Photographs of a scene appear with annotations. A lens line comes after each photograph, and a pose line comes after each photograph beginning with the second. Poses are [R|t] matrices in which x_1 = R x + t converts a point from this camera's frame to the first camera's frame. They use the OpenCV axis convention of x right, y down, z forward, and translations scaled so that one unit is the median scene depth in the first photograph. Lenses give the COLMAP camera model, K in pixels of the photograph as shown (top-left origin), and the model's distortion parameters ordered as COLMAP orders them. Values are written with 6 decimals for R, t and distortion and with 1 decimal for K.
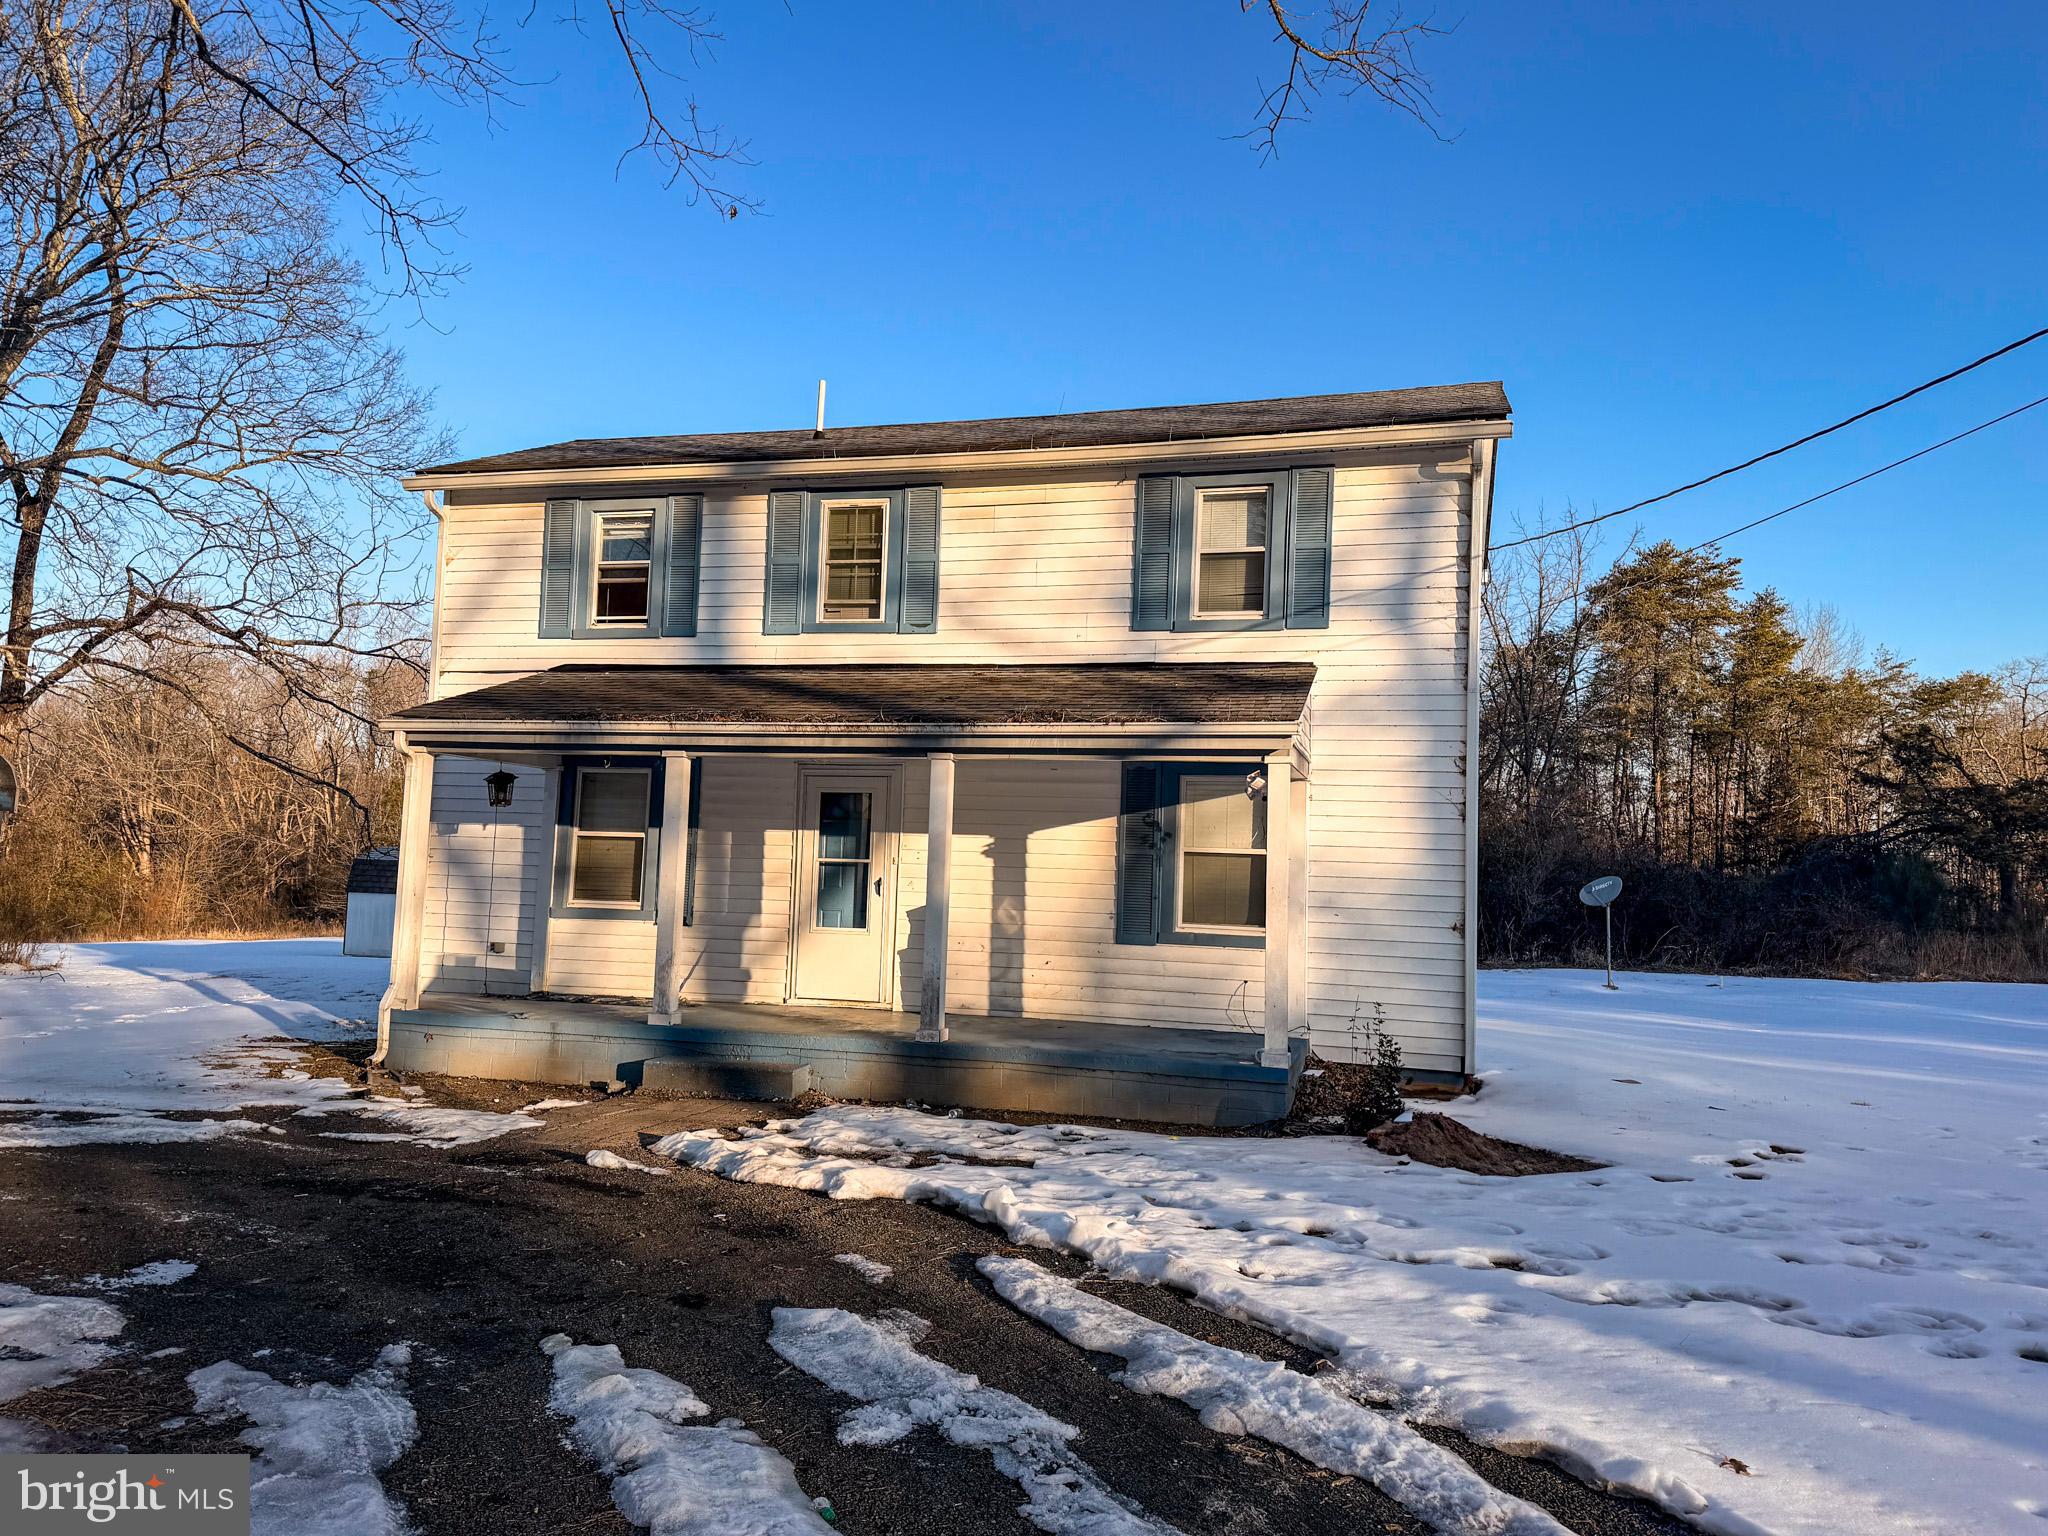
lens RADIAL K [[1416.2, 0, 1034.3], [0, 1416.2, 770.1], [0, 0, 1]] dist [0.098857, -0.155109]
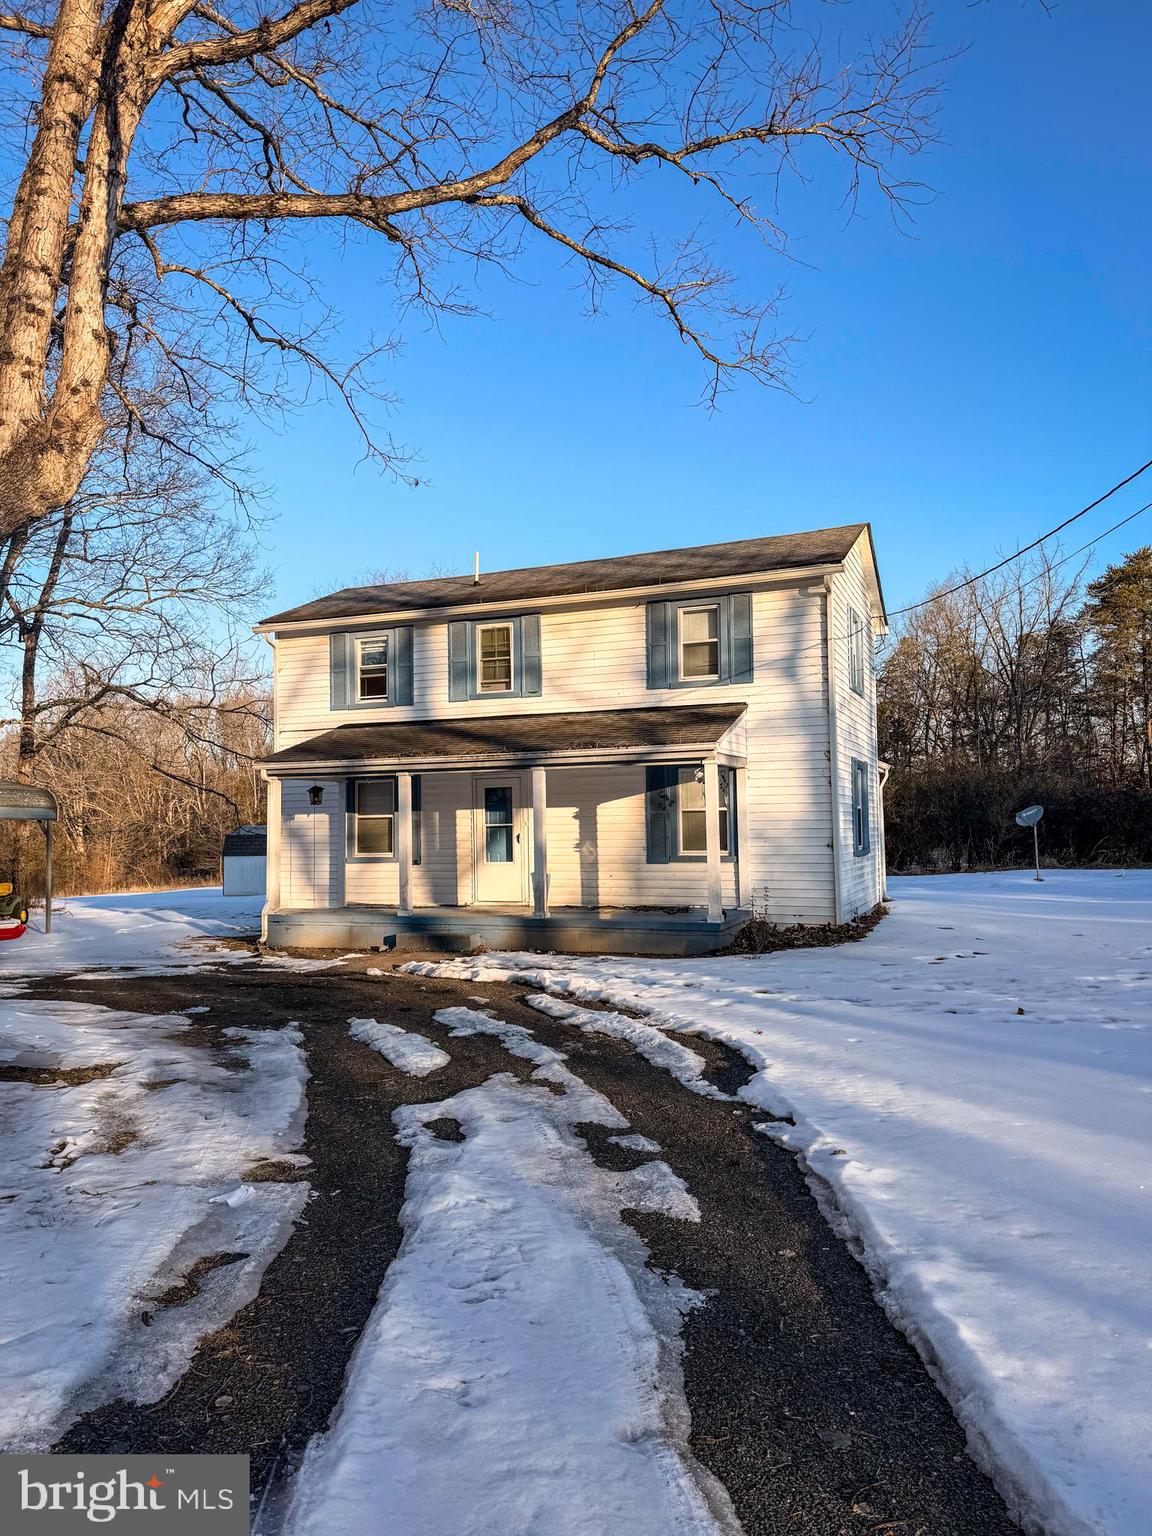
lens RADIAL K [[1062.2, 0, 576.0], [0, 1062.2, 768.0], [0, 0, 1]] dist [0.098857, -0.155109]
pose [[0.991907, -0.056238, -0.113831, 0.123660], [0.058647, 0.998118, 0.017921, -0.027641], [0.112609, -0.024452, 0.993339, -0.341413]]
